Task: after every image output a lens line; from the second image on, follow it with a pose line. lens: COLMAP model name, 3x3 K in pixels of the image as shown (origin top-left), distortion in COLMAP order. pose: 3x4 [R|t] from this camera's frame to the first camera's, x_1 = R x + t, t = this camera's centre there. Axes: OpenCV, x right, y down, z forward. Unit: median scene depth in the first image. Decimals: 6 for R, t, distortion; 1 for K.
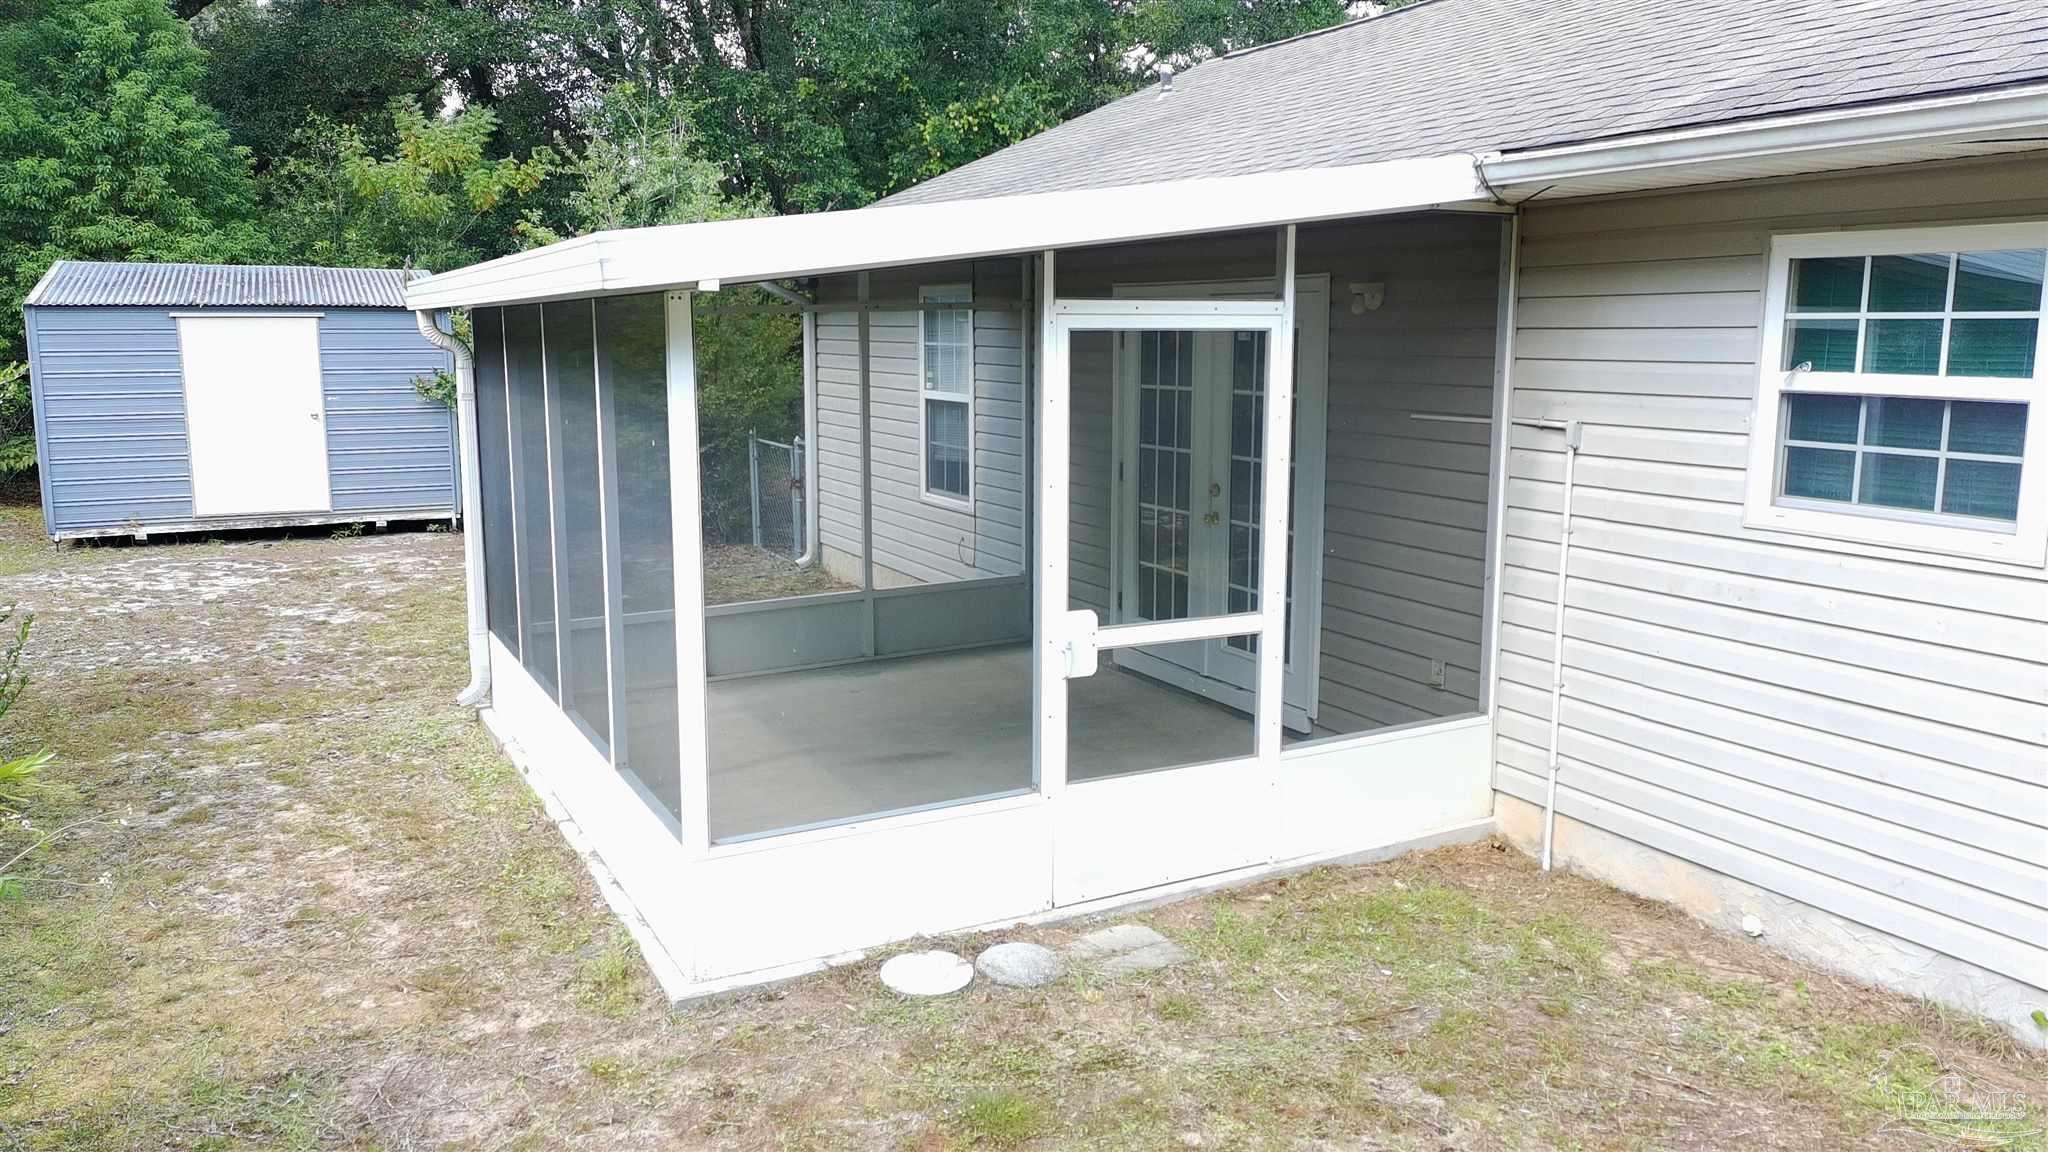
lens RADIAL K [[1442.3, 0, 1024.5], [0, 1442.3, 561.6], [0, 0, 1]] dist [0.001781, -0.004642]
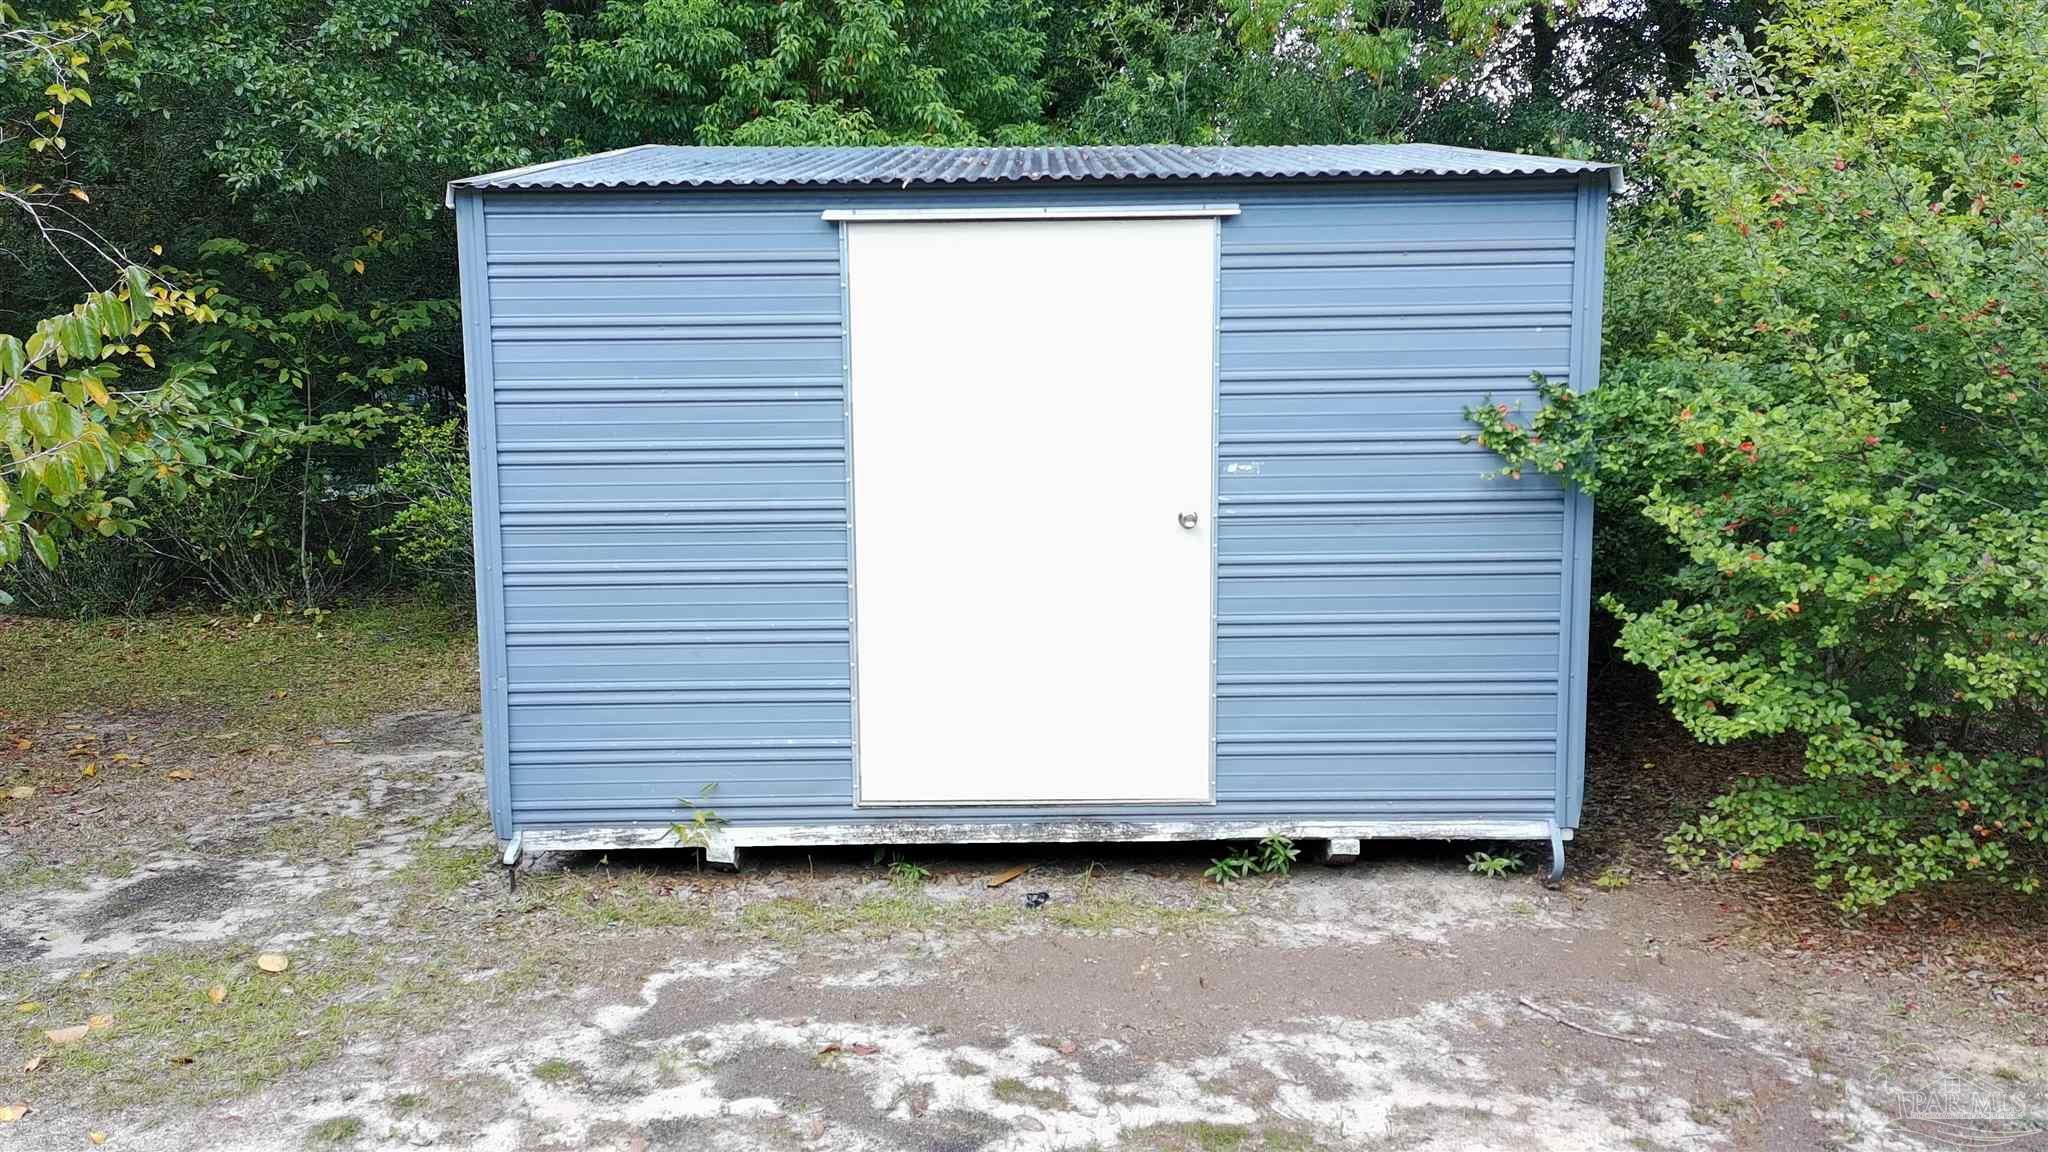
lens RADIAL K [[1442.3, 0, 1024.8], [0, 1442.3, 578.3], [0, 0, 1]] dist [0.001781, -0.004642]
pose [[0.887707, 0.050171, -0.457667, -0.372342], [-0.062165, 0.998003, -0.011172, -0.081173], [0.456192, 0.038369, 0.889054, 0.687899]]
